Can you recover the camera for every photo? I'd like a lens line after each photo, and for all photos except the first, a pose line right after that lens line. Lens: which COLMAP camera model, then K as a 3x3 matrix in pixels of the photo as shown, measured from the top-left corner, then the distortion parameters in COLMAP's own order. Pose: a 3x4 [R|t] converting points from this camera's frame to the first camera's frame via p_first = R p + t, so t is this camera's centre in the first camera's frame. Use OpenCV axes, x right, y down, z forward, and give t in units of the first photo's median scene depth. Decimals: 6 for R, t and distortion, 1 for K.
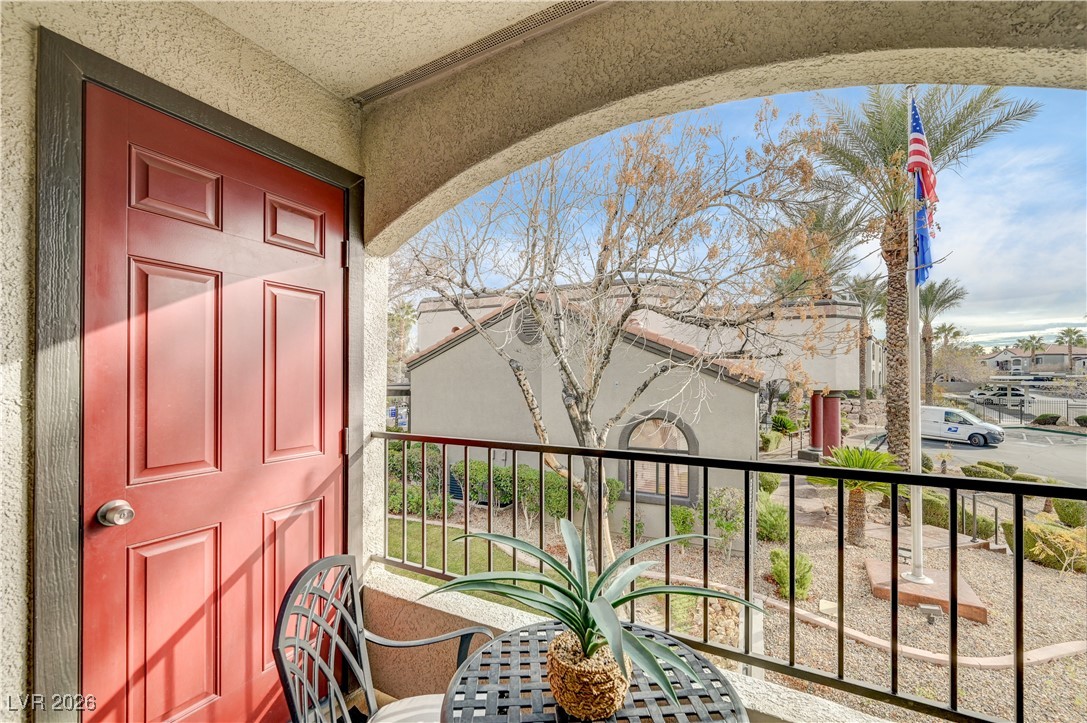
lens RADIAL K [[445.4, 0, 557.7], [0, 445.4, 375.9], [0, 0, 1]] dist [-0.000809, 0.000727]
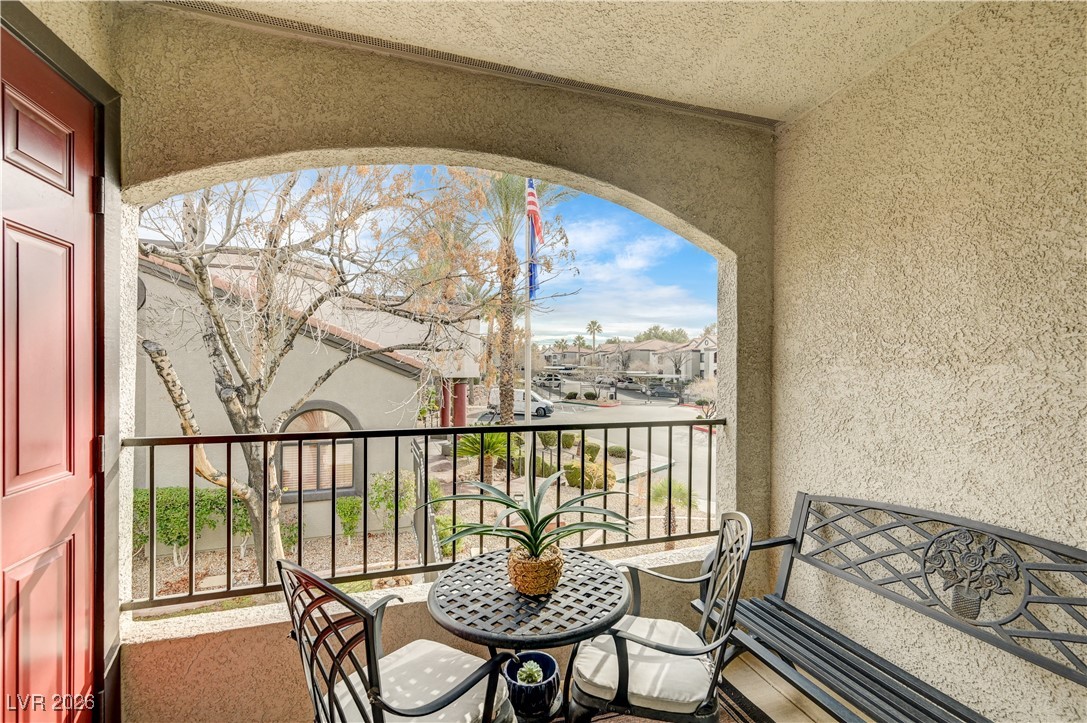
lens RADIAL K [[445.4, 0, 555.4], [0, 445.4, 369.8], [0, 0, 1]] dist [-0.000809, 0.000727]
pose [[0.693847, 0.003096, 0.720116, -0.143082], [-0.012437, 0.999893, 0.007685, -0.001655], [-0.720015, -0.014288, 0.693811, -0.010962]]
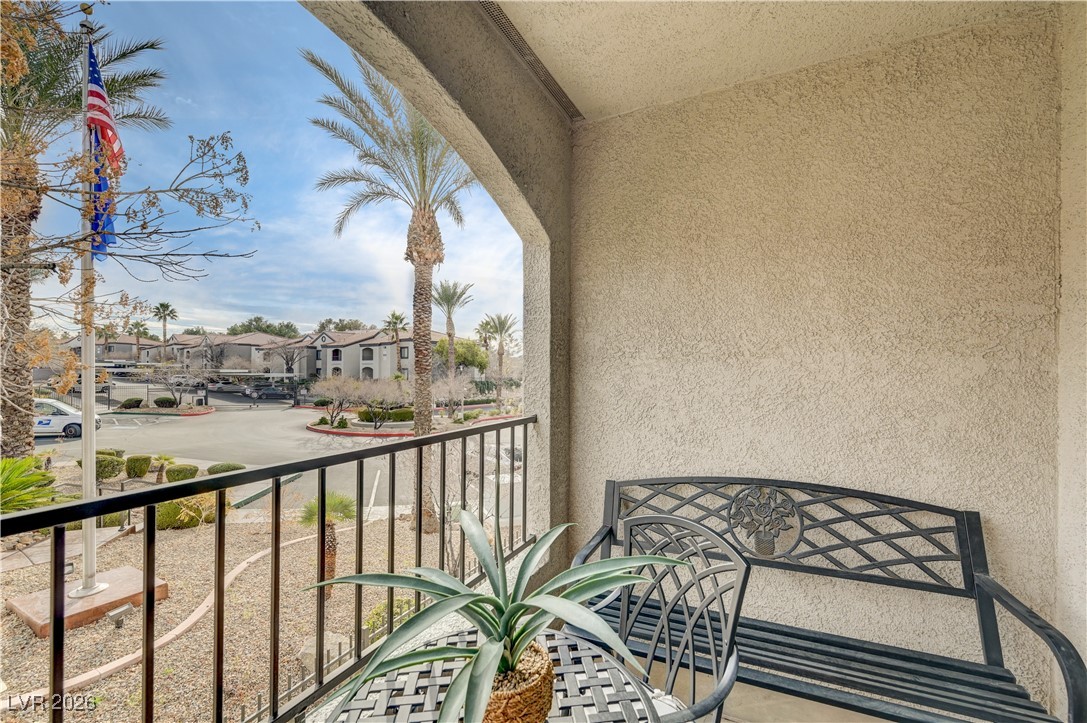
lens RADIAL K [[445.4, 0, 547.5], [0, 445.4, 369.6], [0, 0, 1]] dist [-0.000809, 0.000727]
pose [[-0.032182, 0.000276, 0.999482, -0.120885], [-0.015044, 0.999887, -0.000761, 0.004704], [-0.999369, -0.015061, -0.032174, 0.144473]]
